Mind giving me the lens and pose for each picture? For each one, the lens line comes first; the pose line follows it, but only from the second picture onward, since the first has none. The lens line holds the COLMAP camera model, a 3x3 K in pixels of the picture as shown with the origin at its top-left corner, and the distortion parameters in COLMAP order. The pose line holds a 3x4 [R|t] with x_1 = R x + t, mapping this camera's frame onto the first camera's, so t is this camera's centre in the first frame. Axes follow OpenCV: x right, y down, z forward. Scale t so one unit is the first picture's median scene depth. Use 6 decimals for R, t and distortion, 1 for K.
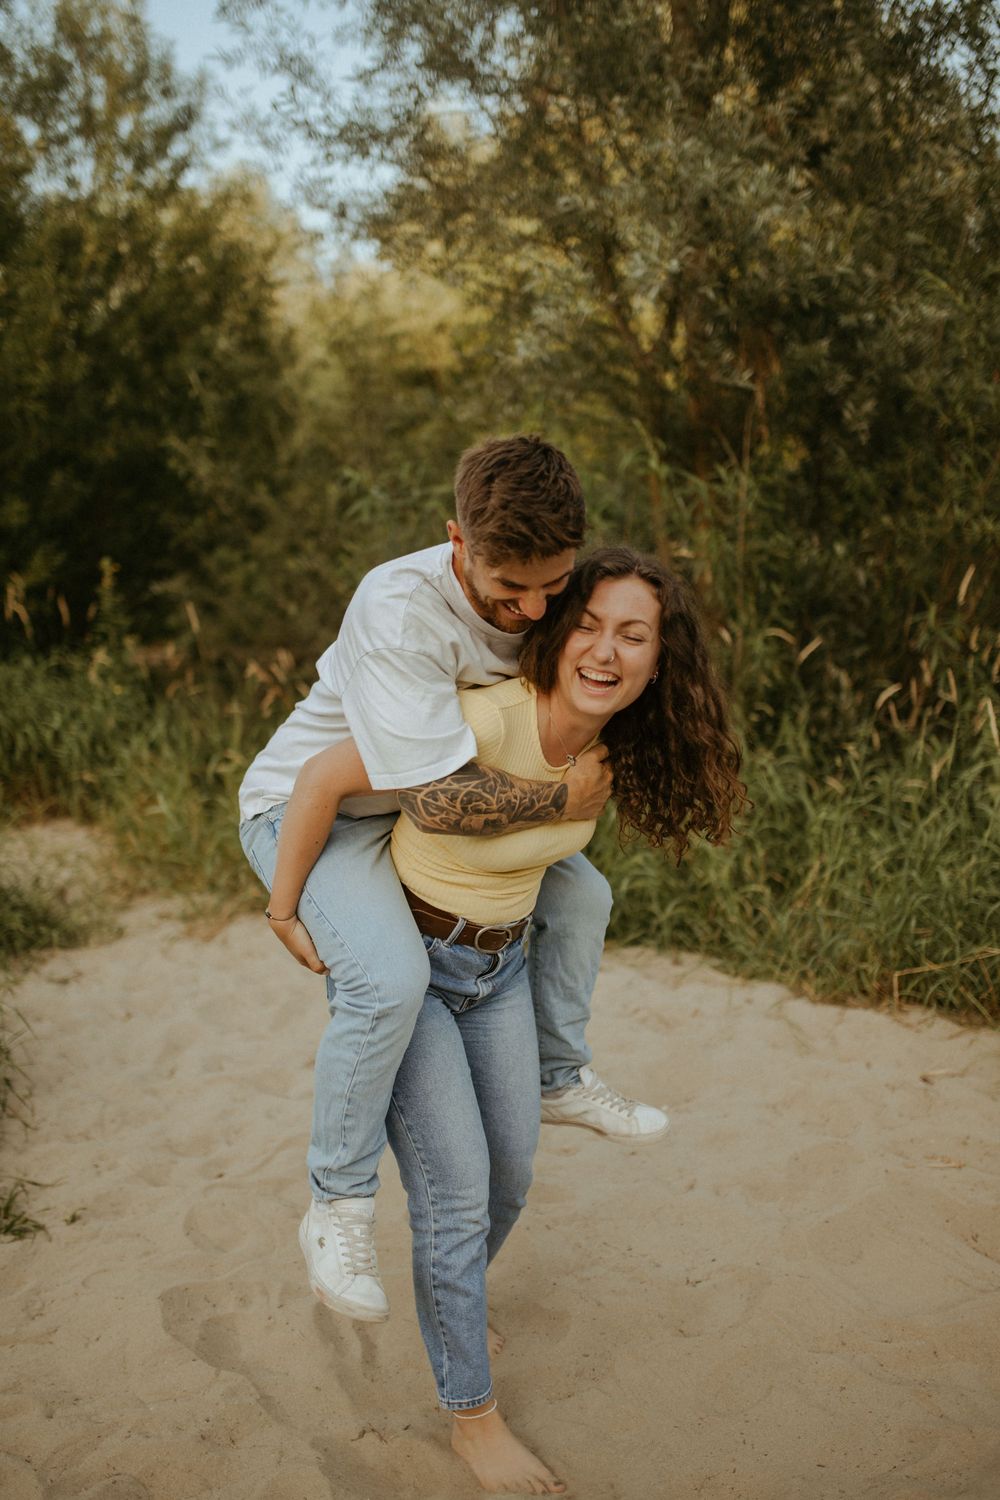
lens RADIAL K [[1439.3, 0, 506.3], [0, 1439.3, 752.6], [0, 0, 1]] dist [-0.025784, 0.000000]
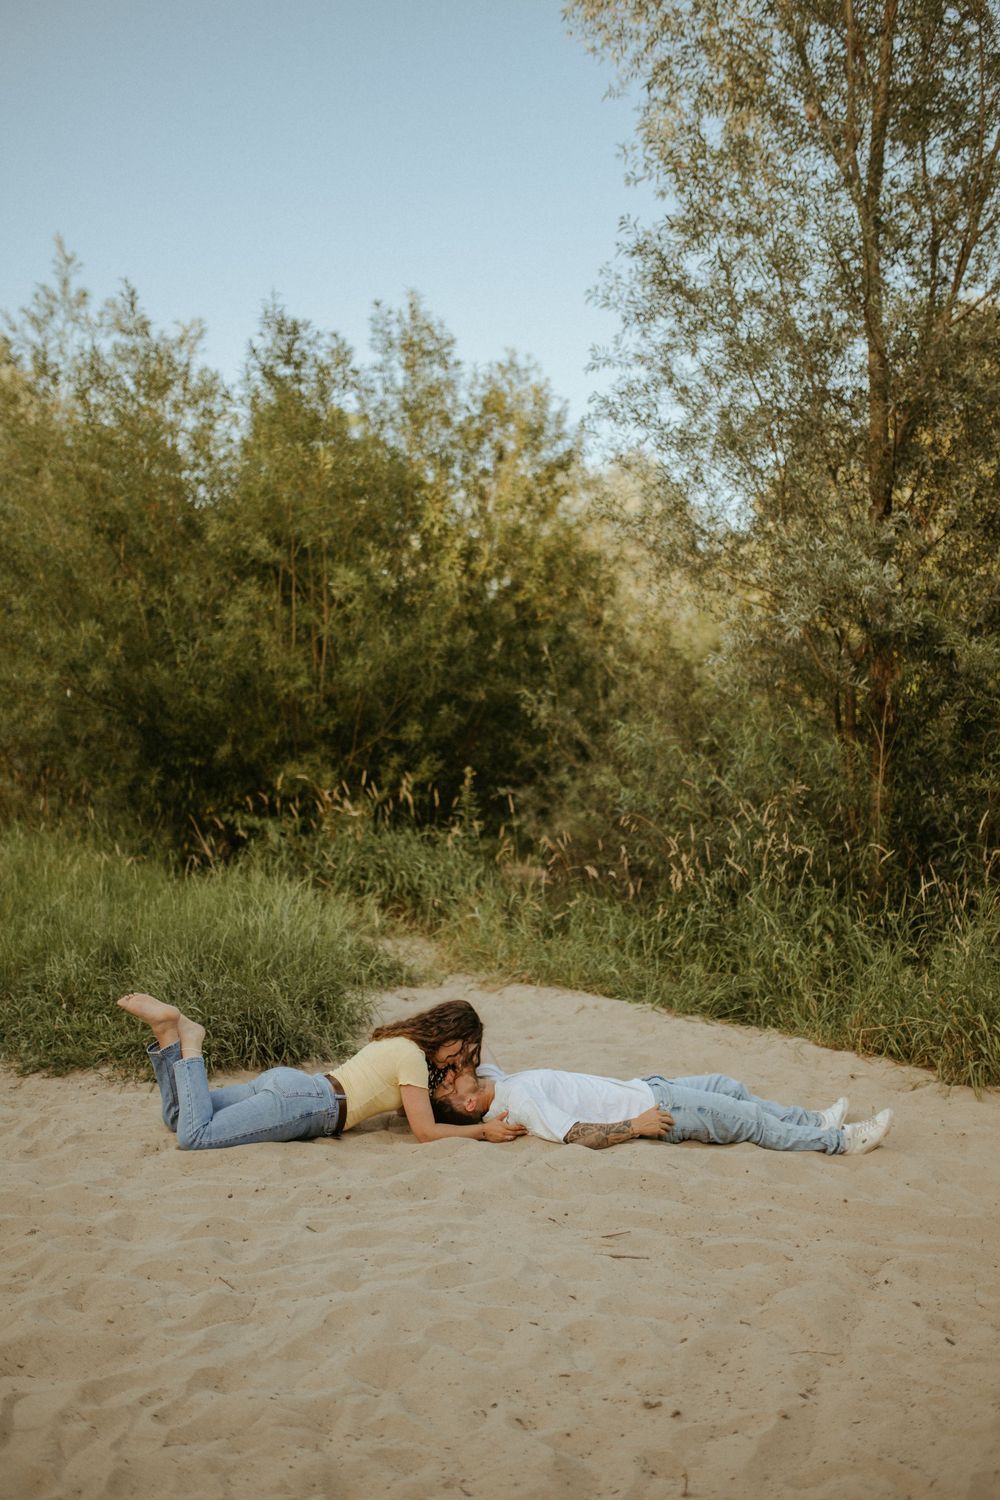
lens RADIAL K [[1439.3, 0, 499.0], [0, 1439.3, 749.3], [0, 0, 1]] dist [-0.025784, 0.000000]
pose [[0.962019, 0.079584, -0.261123, 0.130232], [-0.122709, 0.980542, -0.153232, 0.067317], [0.243847, 0.179454, 0.953066, -0.387628]]
